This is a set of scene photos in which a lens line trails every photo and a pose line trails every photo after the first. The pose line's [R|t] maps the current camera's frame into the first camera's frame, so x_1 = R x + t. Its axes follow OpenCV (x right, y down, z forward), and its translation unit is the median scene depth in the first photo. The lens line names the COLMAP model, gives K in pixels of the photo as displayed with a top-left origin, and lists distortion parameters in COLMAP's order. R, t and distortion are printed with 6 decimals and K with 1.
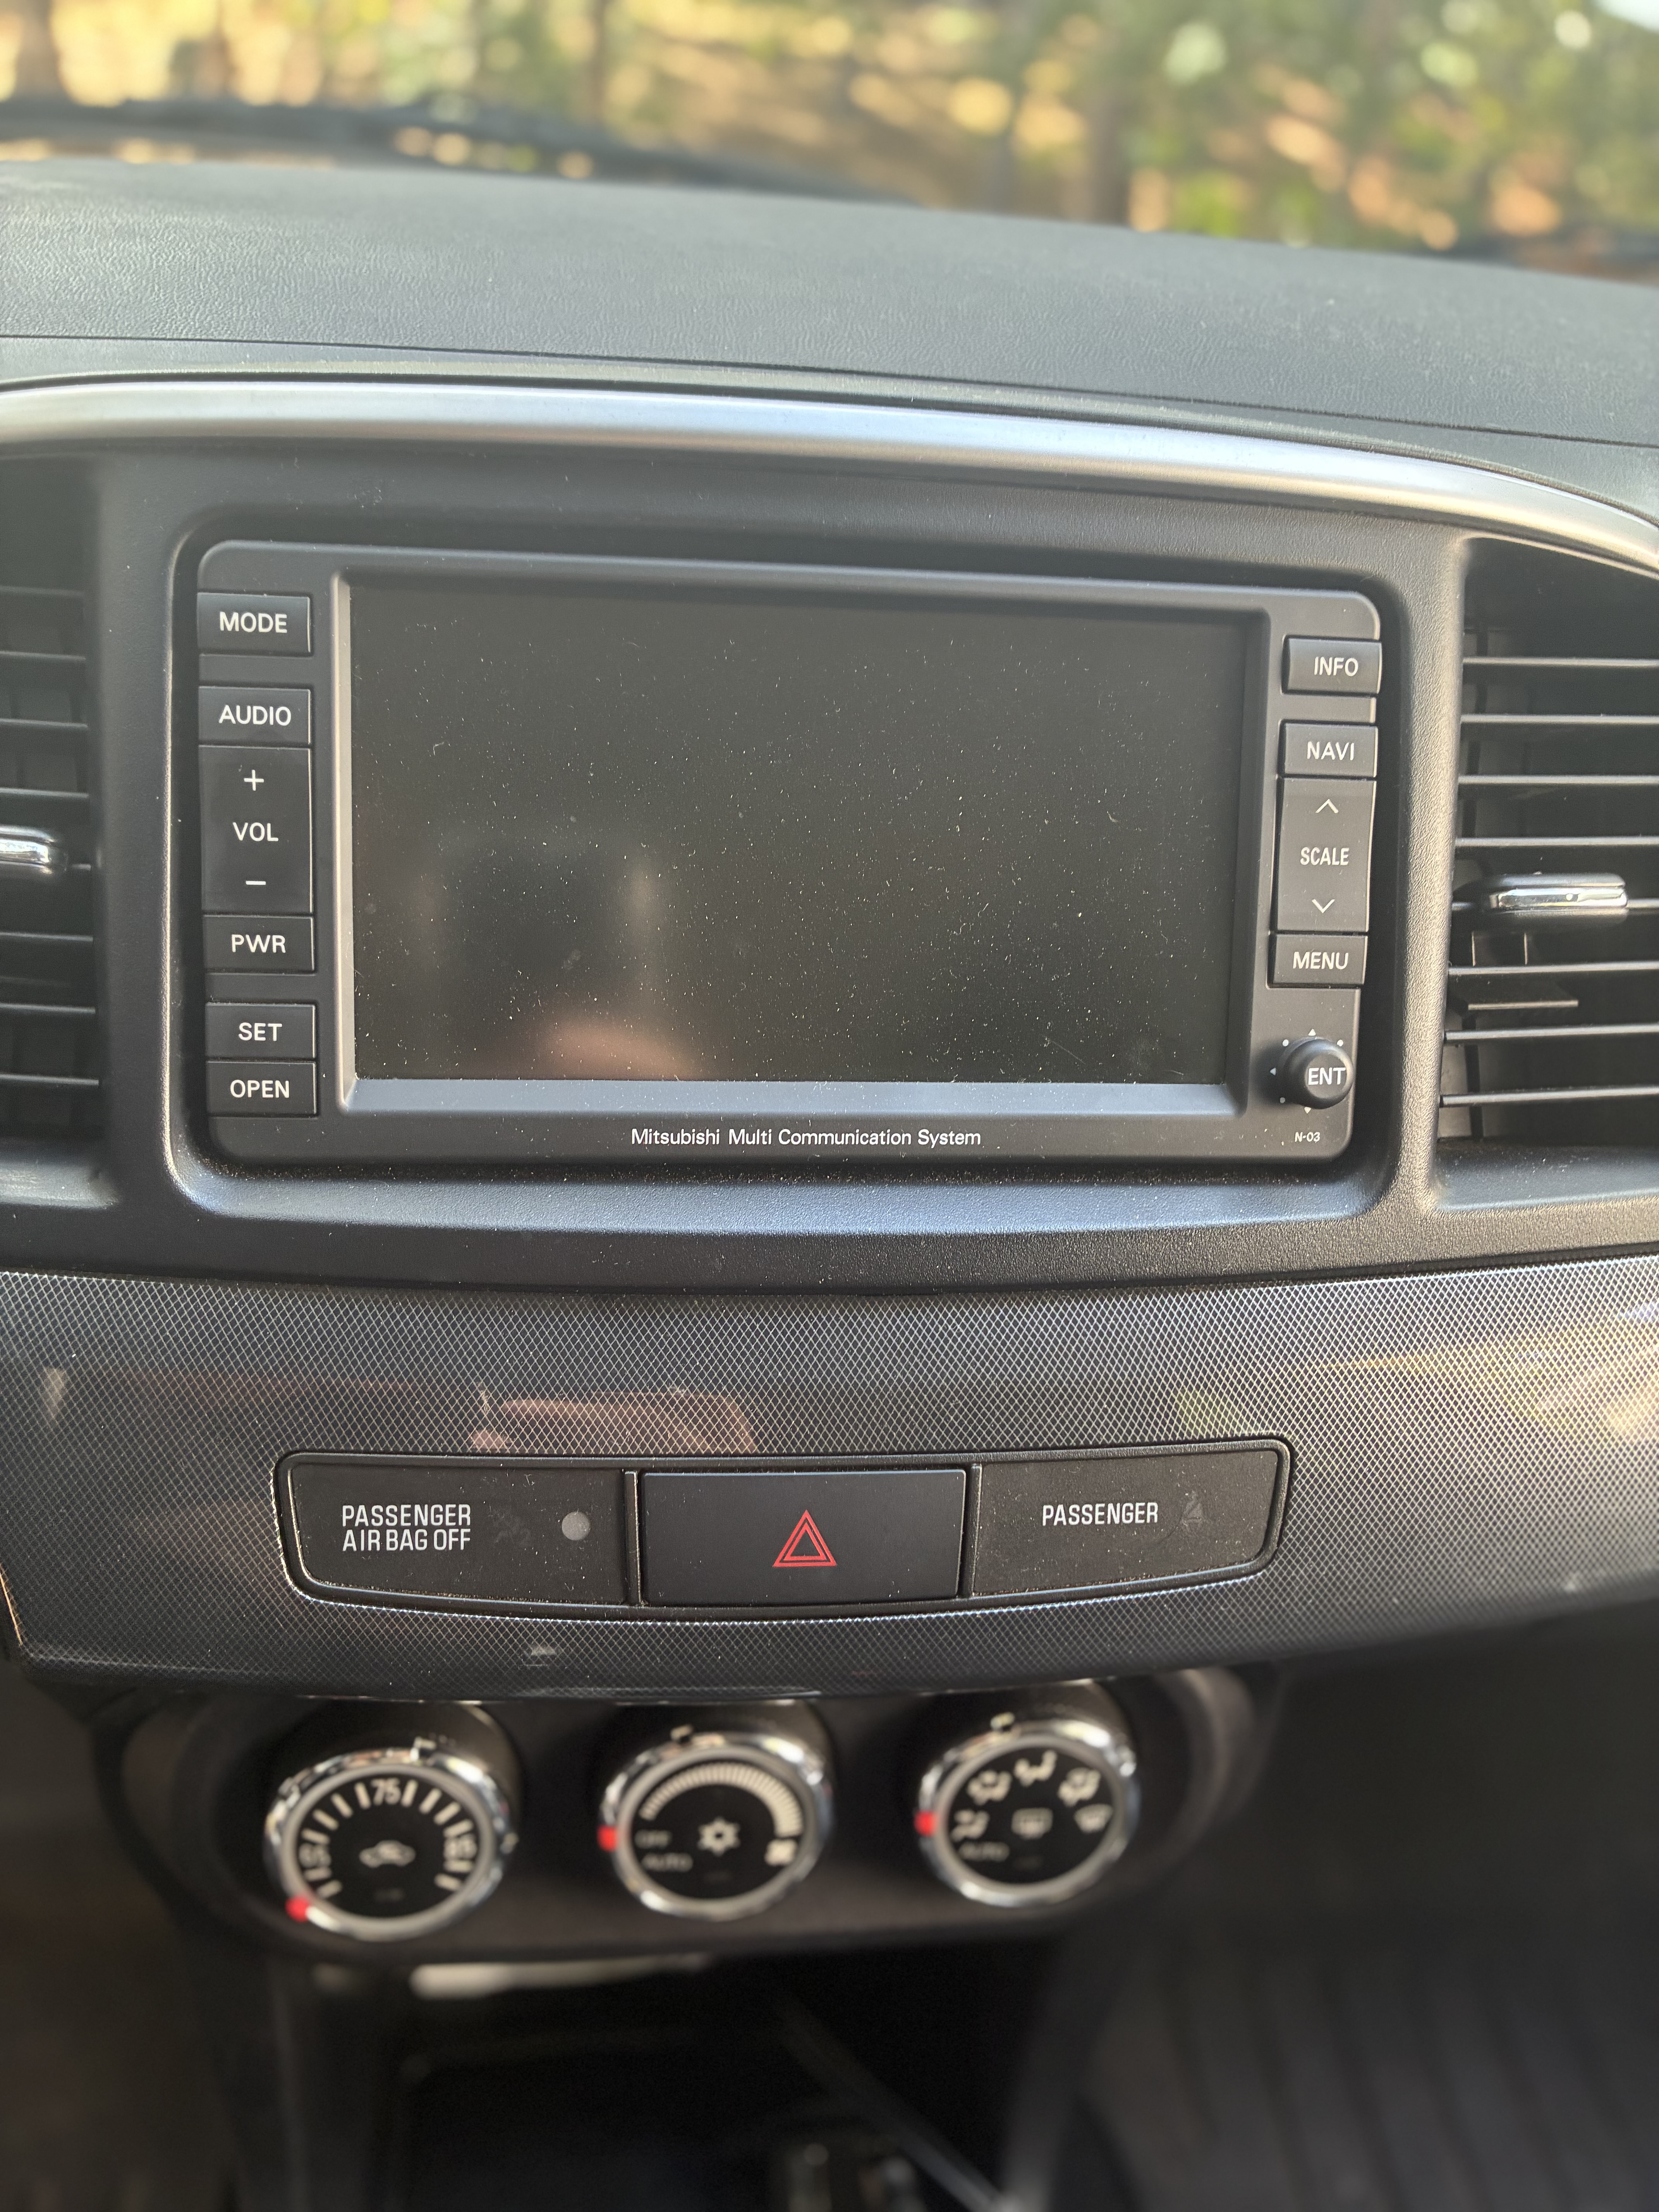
lens RADIAL K [[1648.3, 0, 820.7], [0, 1648.3, 1054.5], [0, 0, 1]] dist [0.097525, -0.125970]
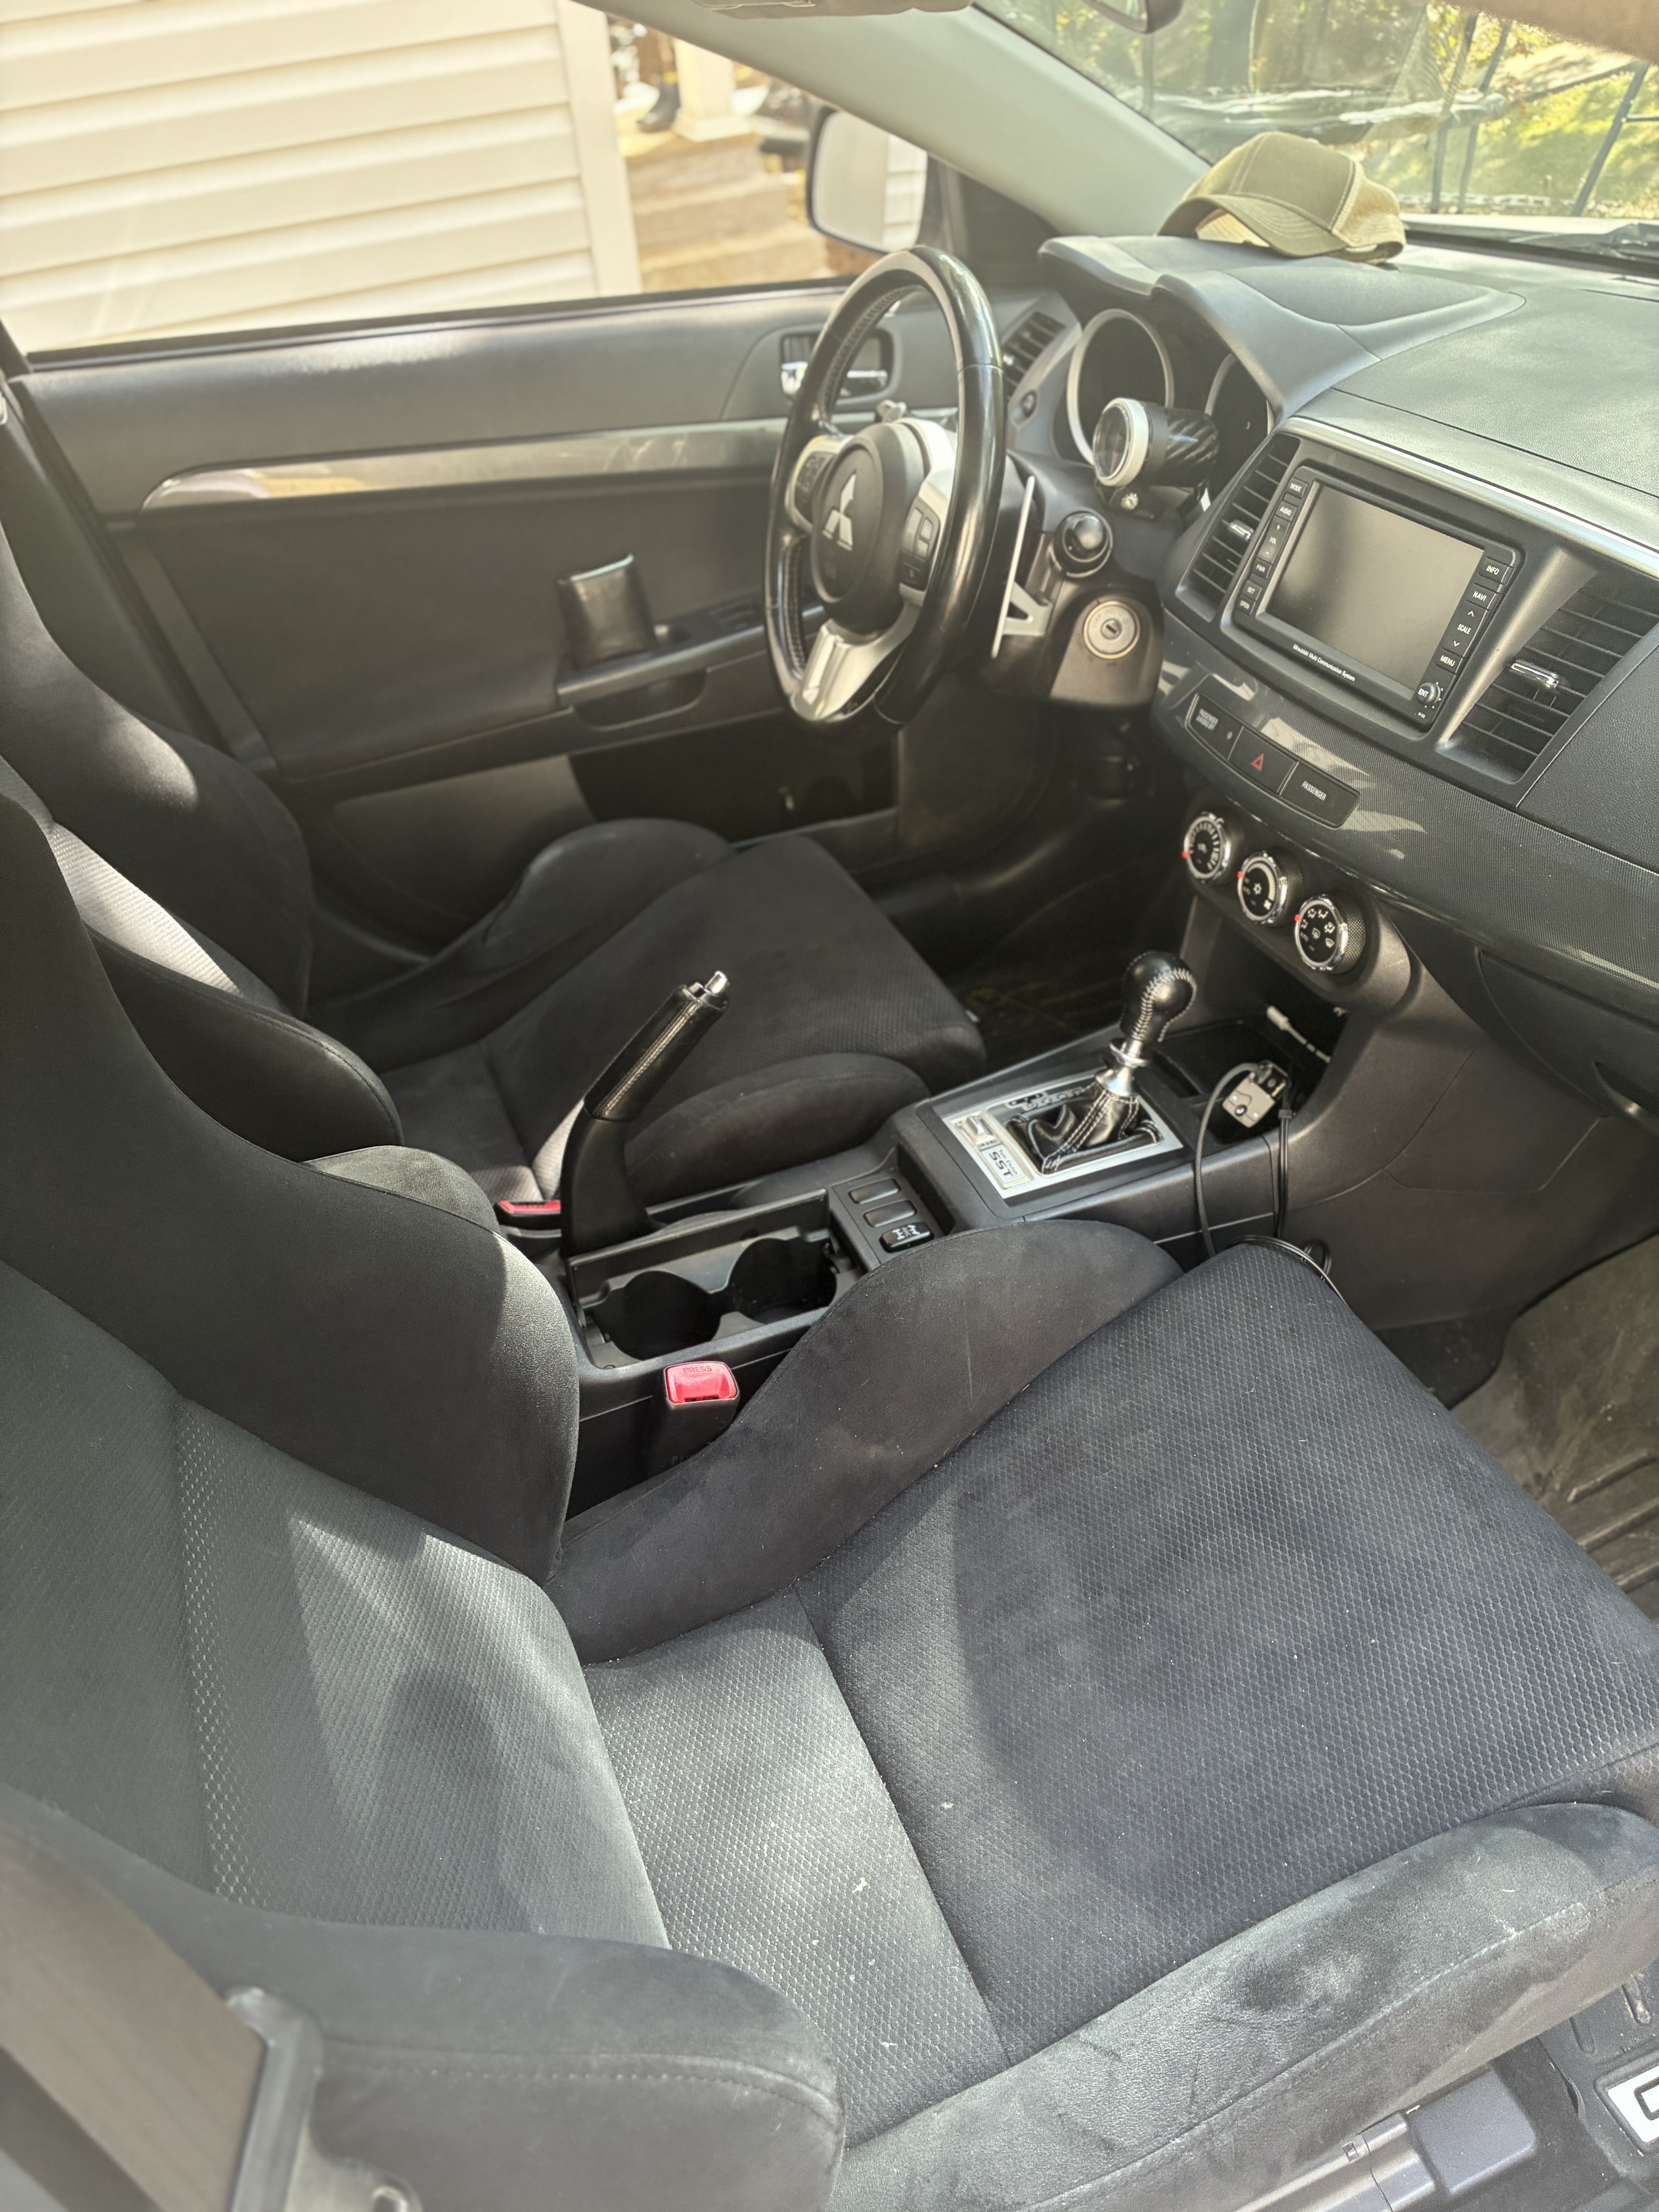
lens RADIAL K [[1648.3, 0, 820.7], [0, 1648.3, 1054.5], [0, 0, 1]] dist [0.097525, -0.125970]
pose [[0.268551, 0.479499, -0.835441, 3.122889], [-0.410158, 0.841670, 0.351230, -0.055832], [0.871579, 0.248339, 0.422702, -1.245837]]
